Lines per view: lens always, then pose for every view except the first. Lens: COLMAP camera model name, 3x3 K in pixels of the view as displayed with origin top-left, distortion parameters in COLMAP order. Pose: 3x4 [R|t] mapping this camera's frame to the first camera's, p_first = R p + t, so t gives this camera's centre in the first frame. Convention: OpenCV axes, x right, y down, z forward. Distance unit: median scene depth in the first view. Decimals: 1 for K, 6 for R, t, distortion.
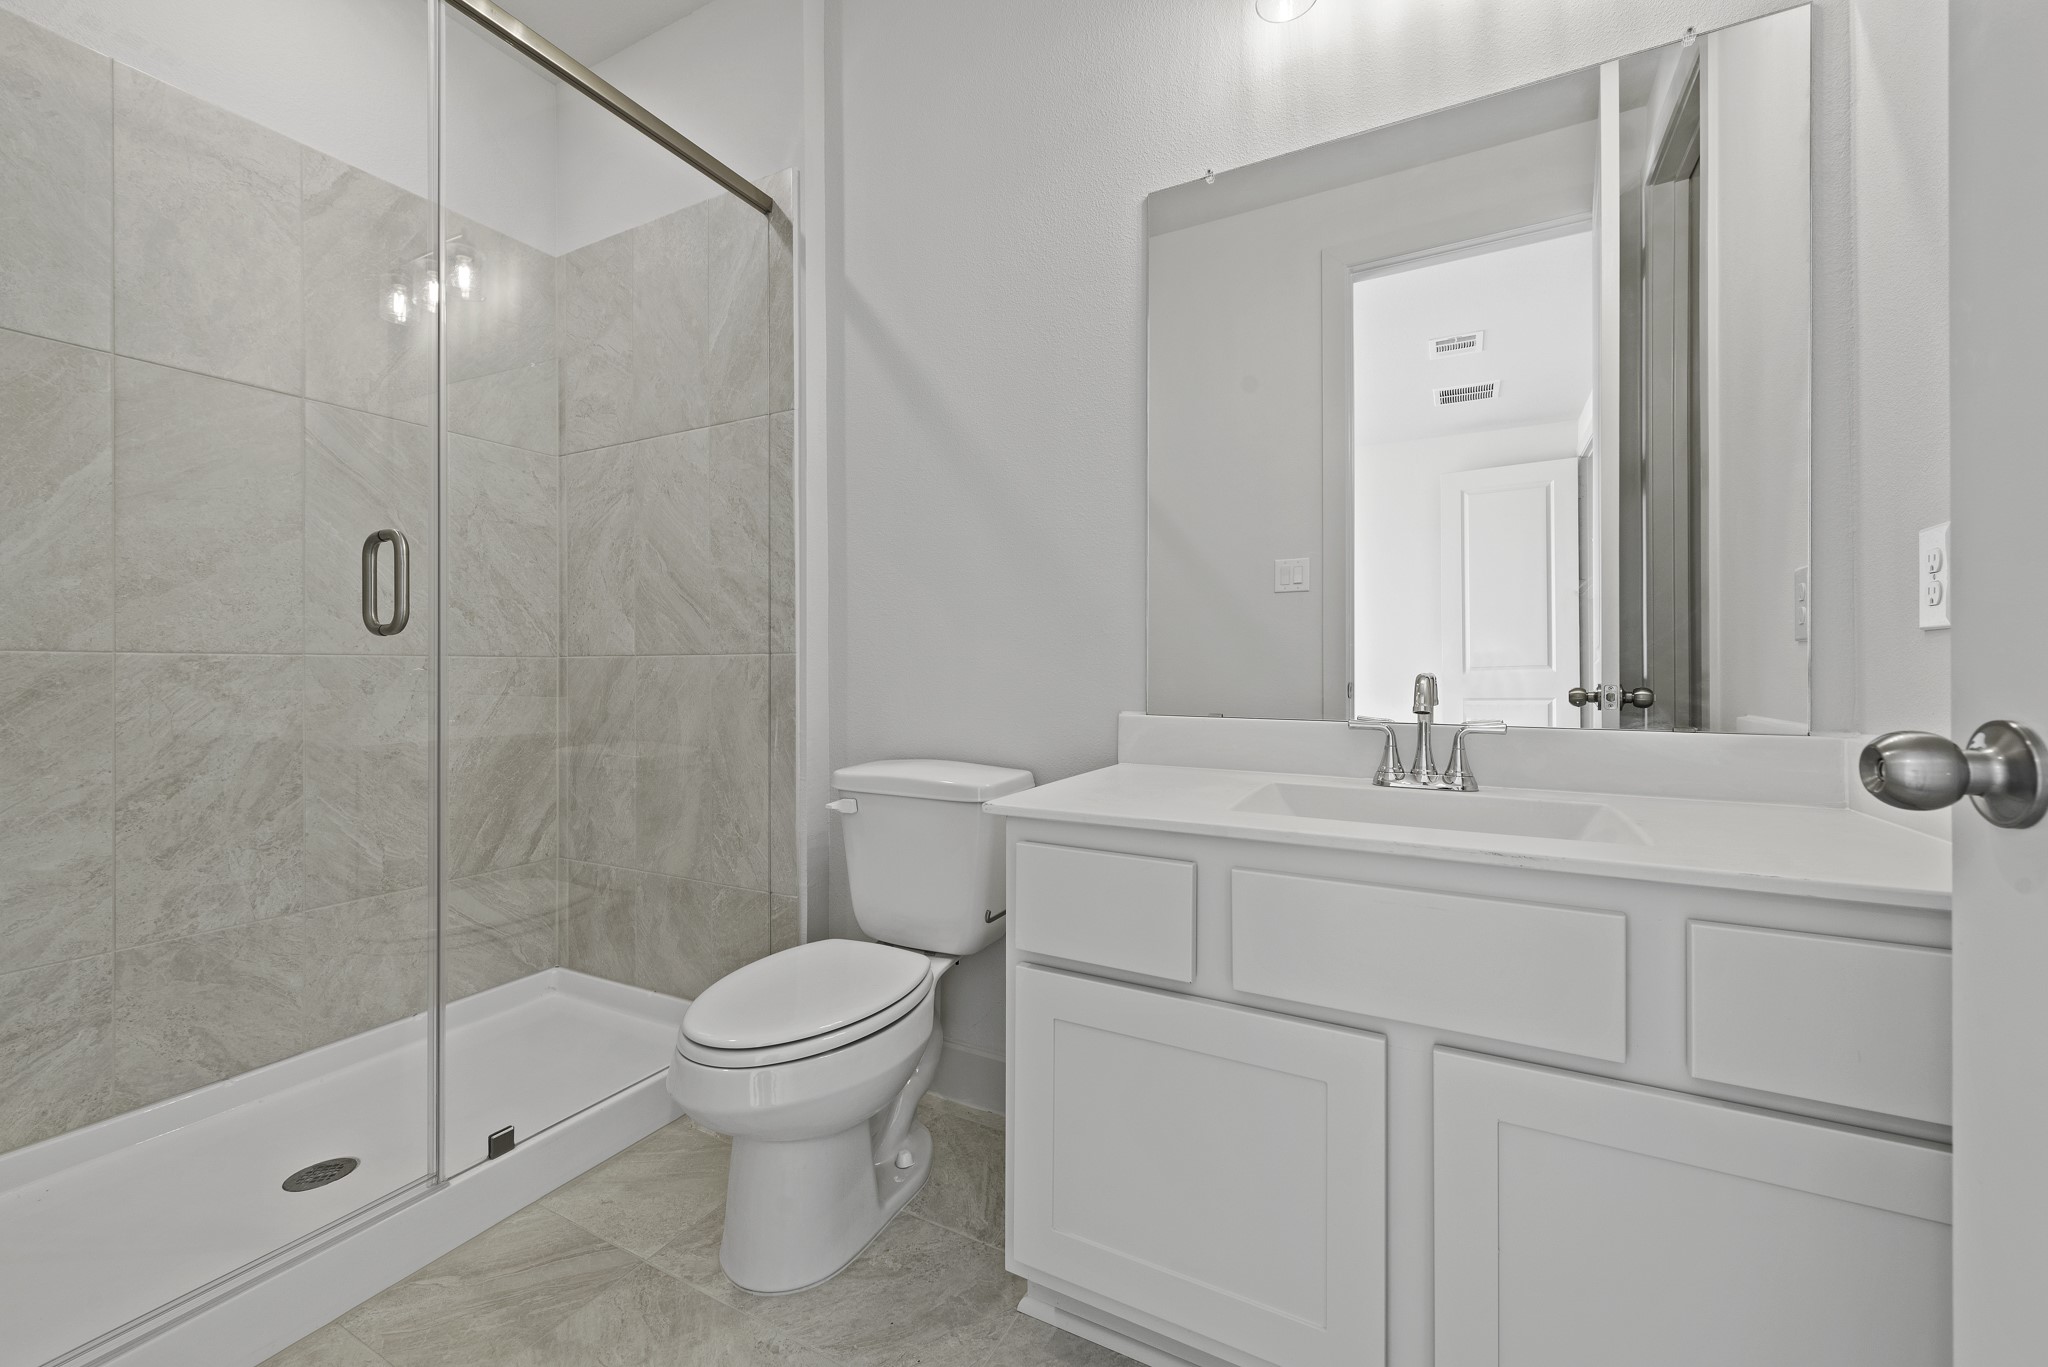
lens RADIAL K [[810.8, 0, 1024.3], [0, 810.8, 668.9], [0, 0, 1]] dist [0.008711, -0.001966]
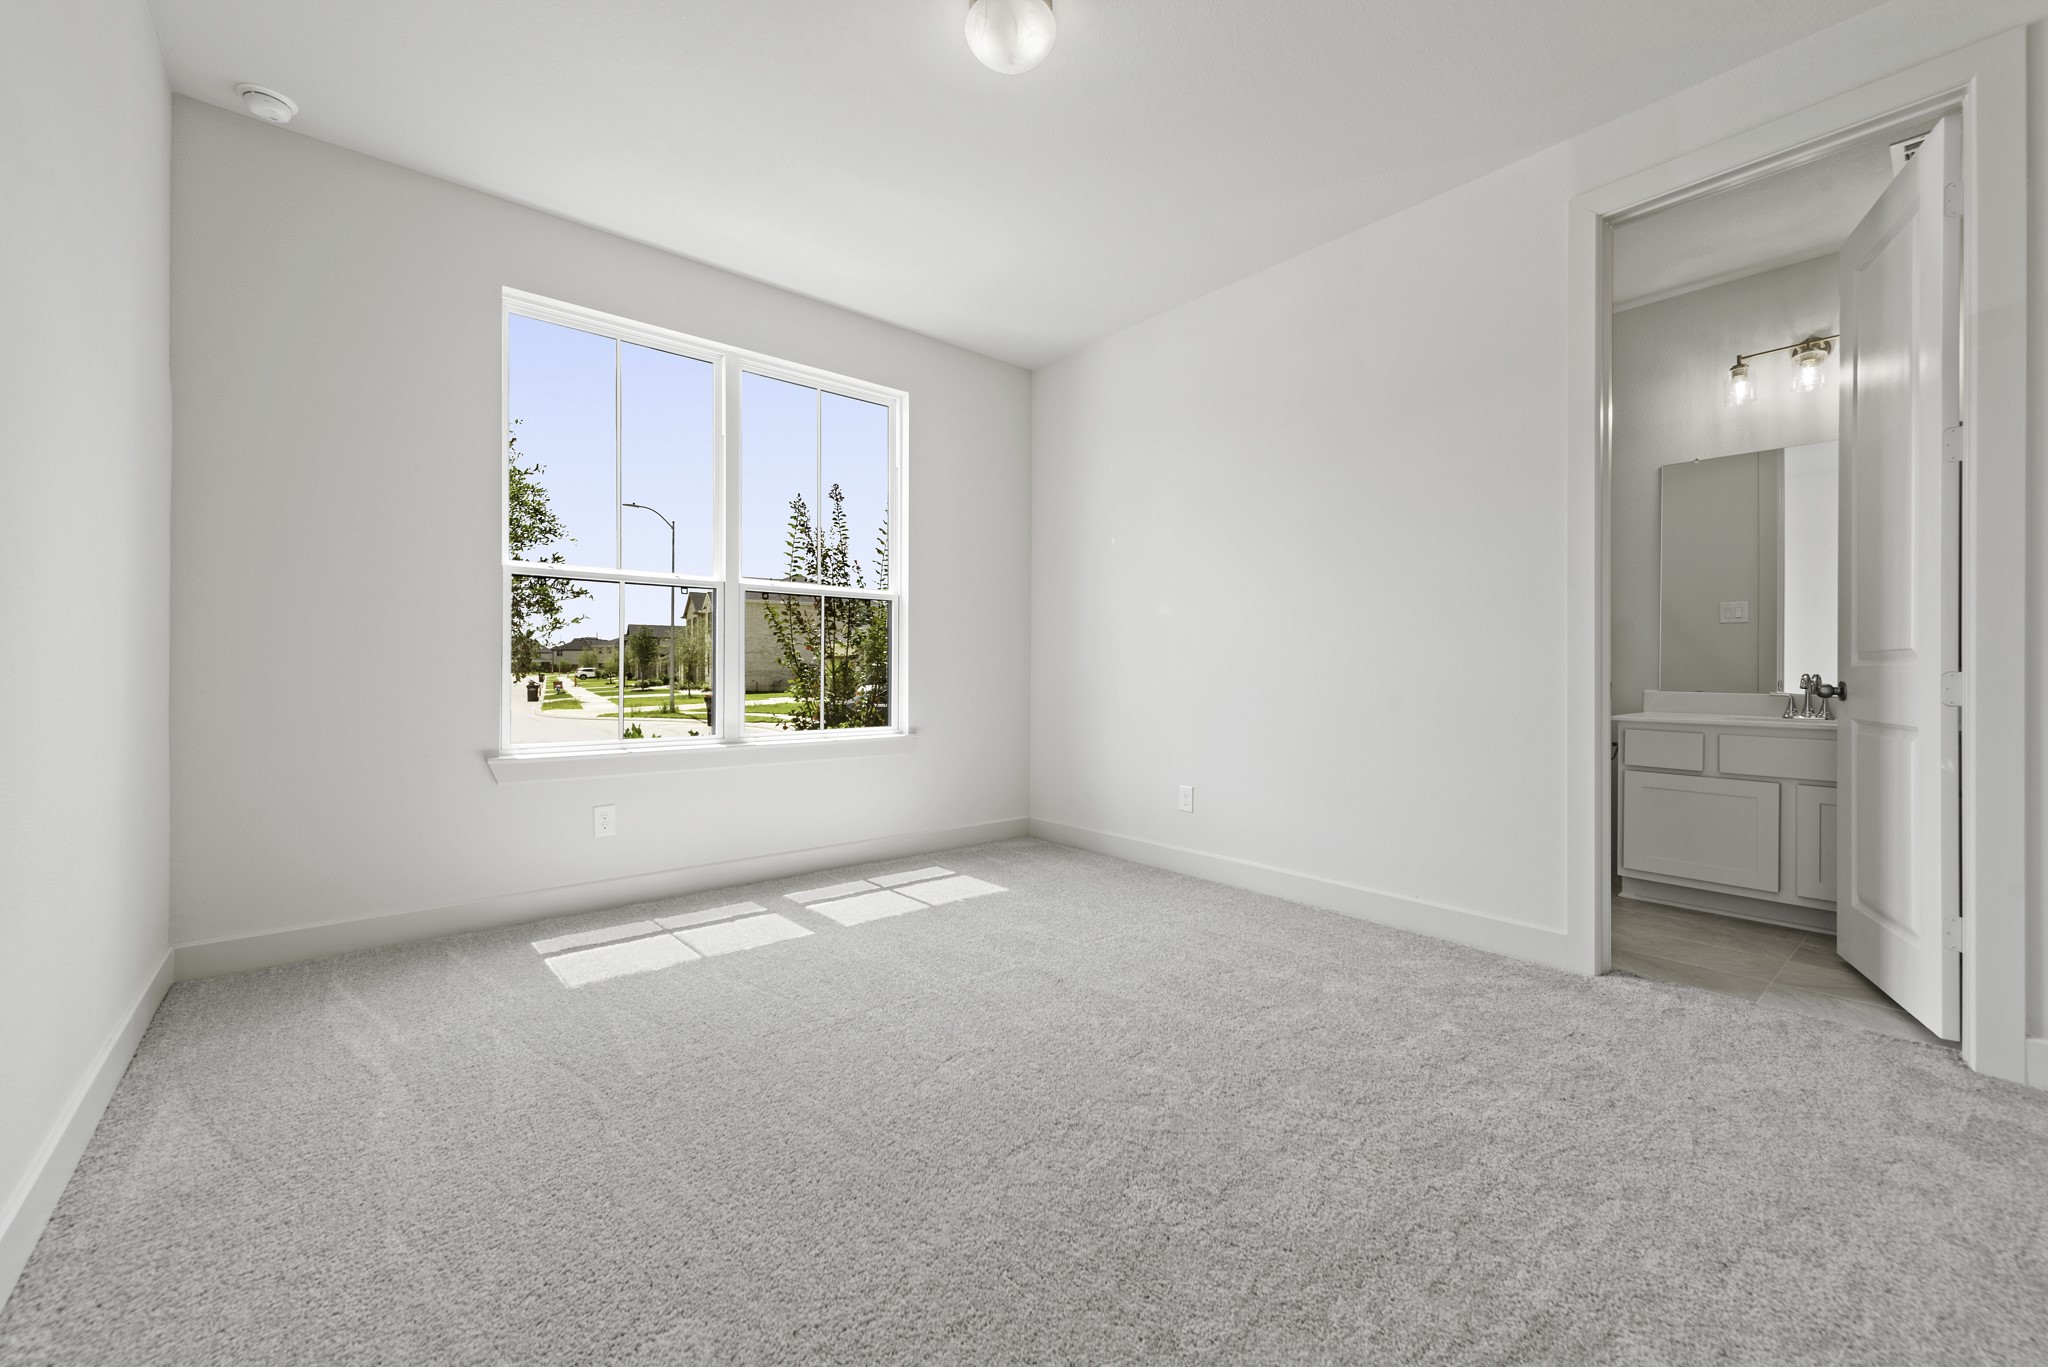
lens RADIAL K [[810.8, 0, 1025.7], [0, 810.8, 679.7], [0, 0, 1]] dist [0.008711, -0.001966]
pose [[0.928278, 0.004374, -0.371862, -1.070662], [-0.002144, 0.999977, 0.006409, 0.018831], [0.371882, -0.005152, 0.928266, -2.936143]]
